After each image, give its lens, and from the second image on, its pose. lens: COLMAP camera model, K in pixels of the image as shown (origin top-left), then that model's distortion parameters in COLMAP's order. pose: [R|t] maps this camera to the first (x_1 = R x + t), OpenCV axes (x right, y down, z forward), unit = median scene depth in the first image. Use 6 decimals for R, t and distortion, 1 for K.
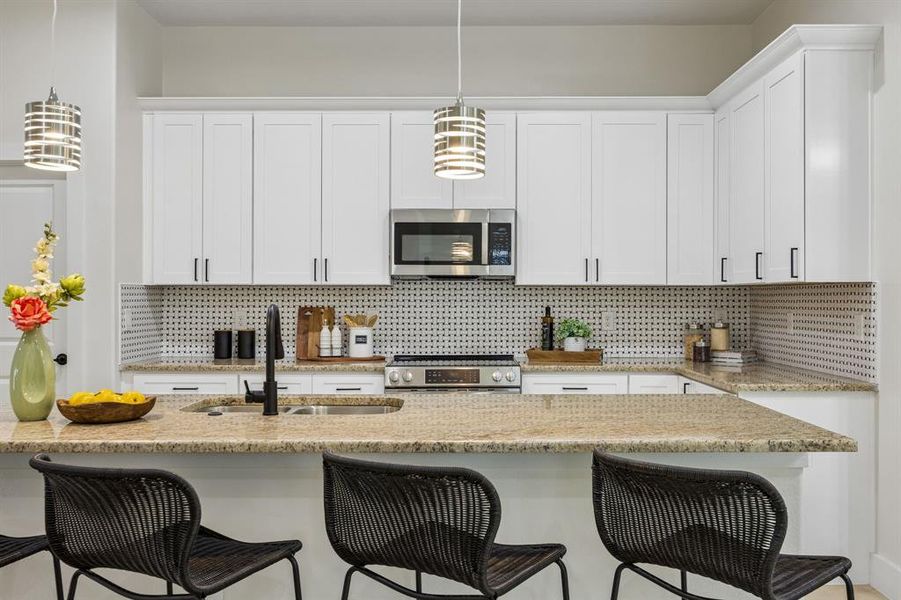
lens RADIAL K [[837.3, 0, 454.9], [0, 837.3, 296.9], [0, 0, 1]] dist [-0.007418, 0.000000]
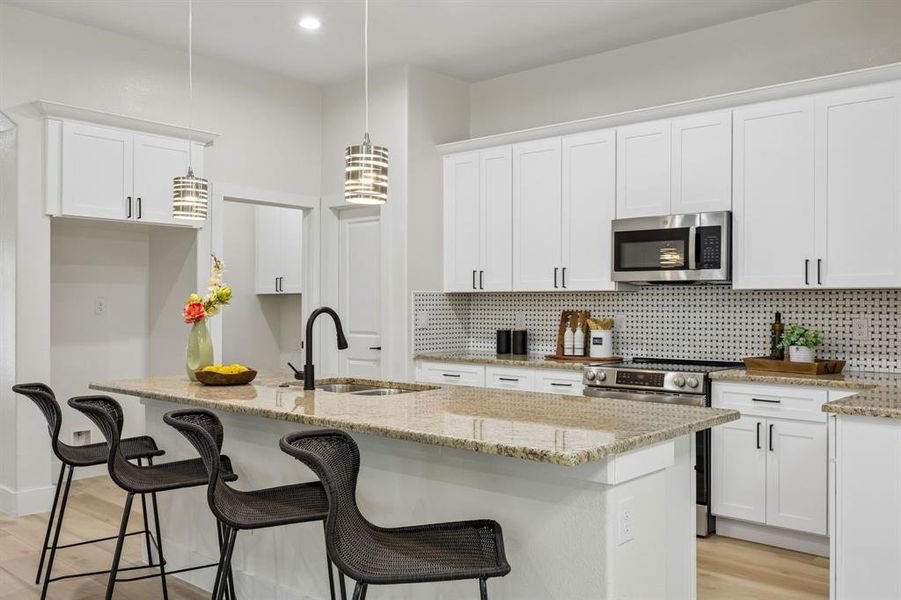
lens RADIAL K [[787.3, 0, 450.4], [0, 787.3, 307.2], [0, 0, 1]] dist [-0.011144, 0.000663]
pose [[0.753001, 0.003895, -0.658008, 0.422410], [0.000466, 0.999979, 0.006452, 0.000177], [0.658019, -0.005165, 0.752983, 0.107556]]
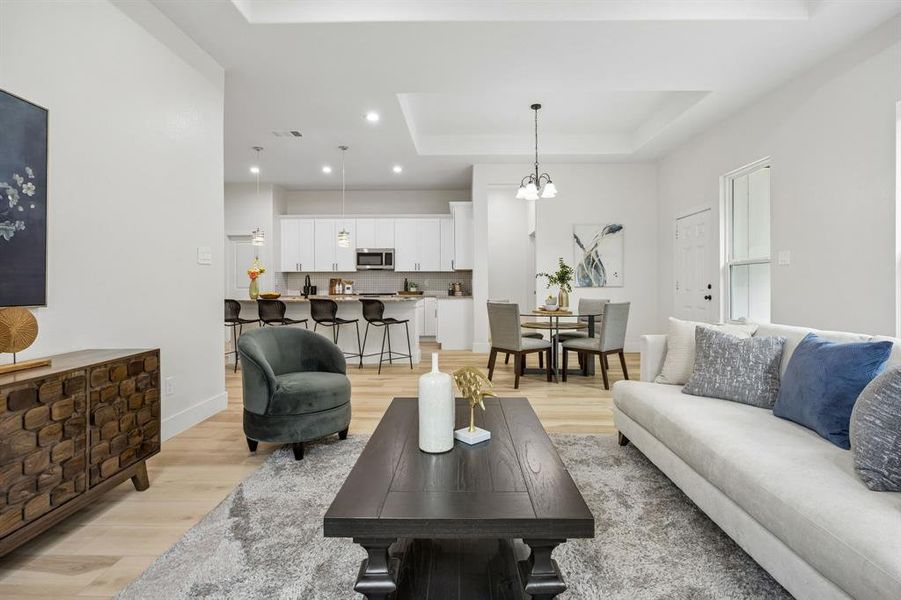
lens RADIAL K [[435.7, 0, 454.6], [0, 435.7, 286.0], [0, 0, 1]] dist [-0.021449, 0.000996]
pose [[0.999992, -0.002683, 0.002860, 0.303835], [0.002664, 0.999973, 0.006847, 0.031896], [-0.002878, -0.006839, 0.999972, -0.712159]]
